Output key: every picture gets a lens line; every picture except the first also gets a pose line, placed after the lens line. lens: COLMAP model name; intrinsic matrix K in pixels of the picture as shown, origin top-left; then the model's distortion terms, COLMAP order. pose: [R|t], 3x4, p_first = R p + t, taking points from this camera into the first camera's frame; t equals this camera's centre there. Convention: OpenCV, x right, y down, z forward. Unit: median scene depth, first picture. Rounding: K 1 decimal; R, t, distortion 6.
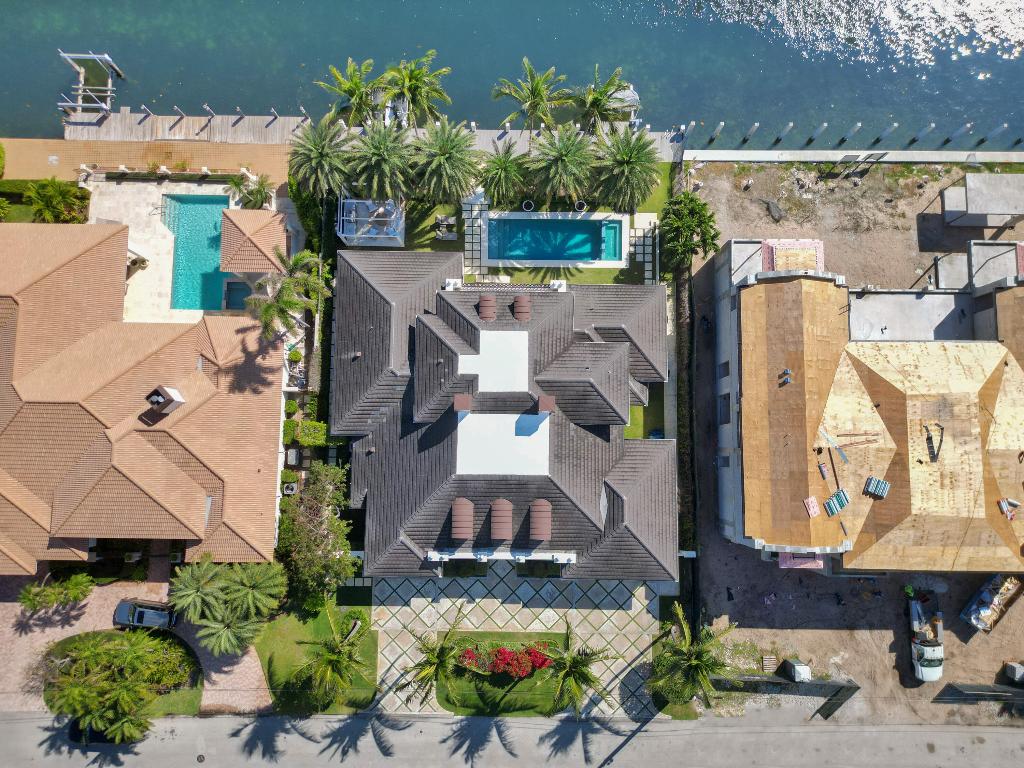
lens RADIAL K [[729.8, 0, 512.0], [0, 729.8, 384.0], [0, 0, 1]] dist [0.060797, -0.048334]
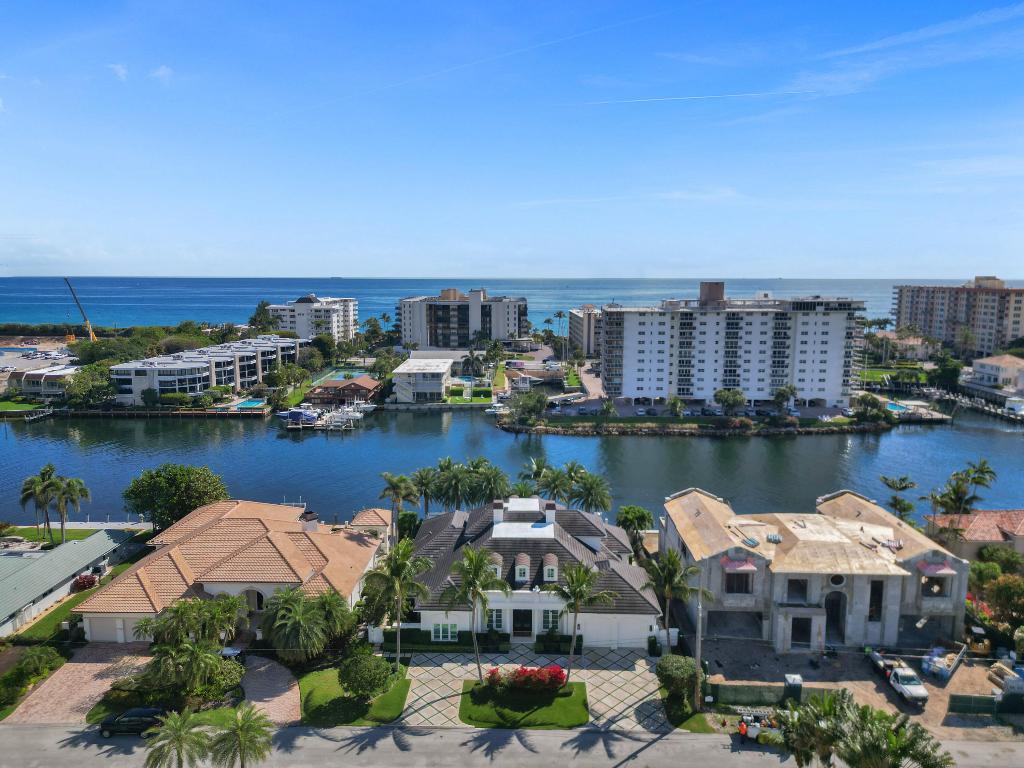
lens RADIAL K [[729.8, 0, 512.0], [0, 729.8, 384.0], [0, 0, 1]] dist [0.060797, -0.048334]
pose [[0.999929, -0.001095, -0.011858, -0.015236], [-0.011240, 0.241980, -0.970216, 1.323790], [0.003932, 0.970281, 0.241950, 0.293506]]
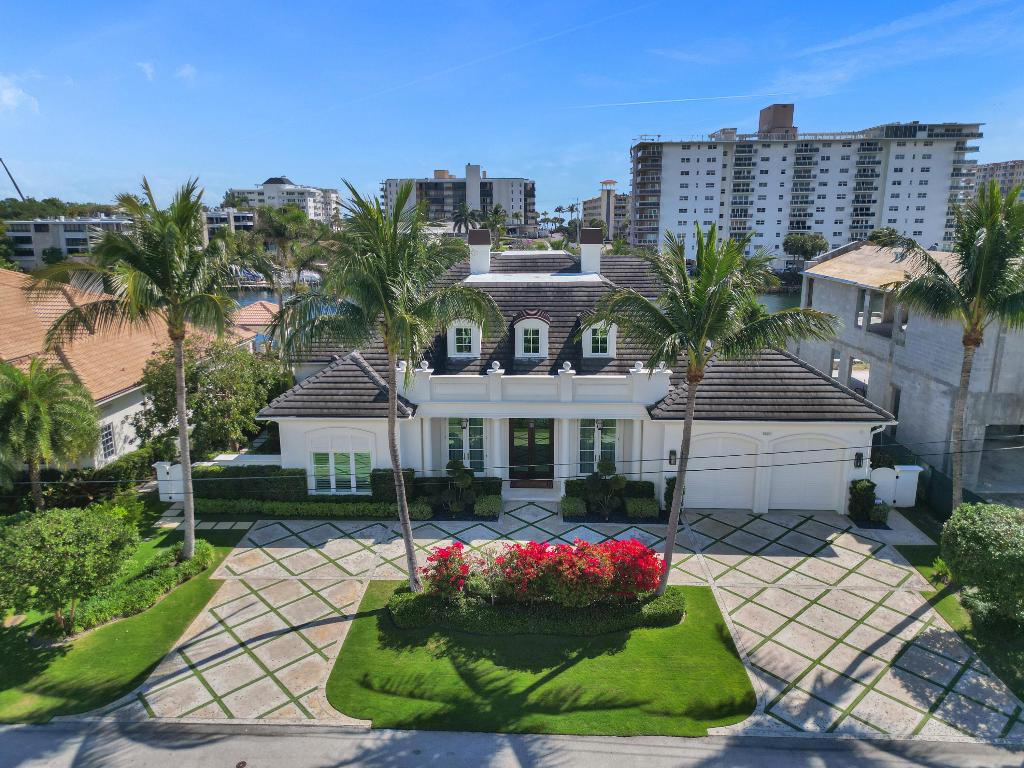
lens RADIAL K [[729.8, 0, 512.0], [0, 729.8, 384.0], [0, 0, 1]] dist [0.060797, -0.048334]
pose [[0.999767, -0.003091, -0.021353, -0.015868], [-0.019254, 0.318838, -0.947614, 0.687542], [0.009737, 0.947804, 0.318704, 0.774927]]
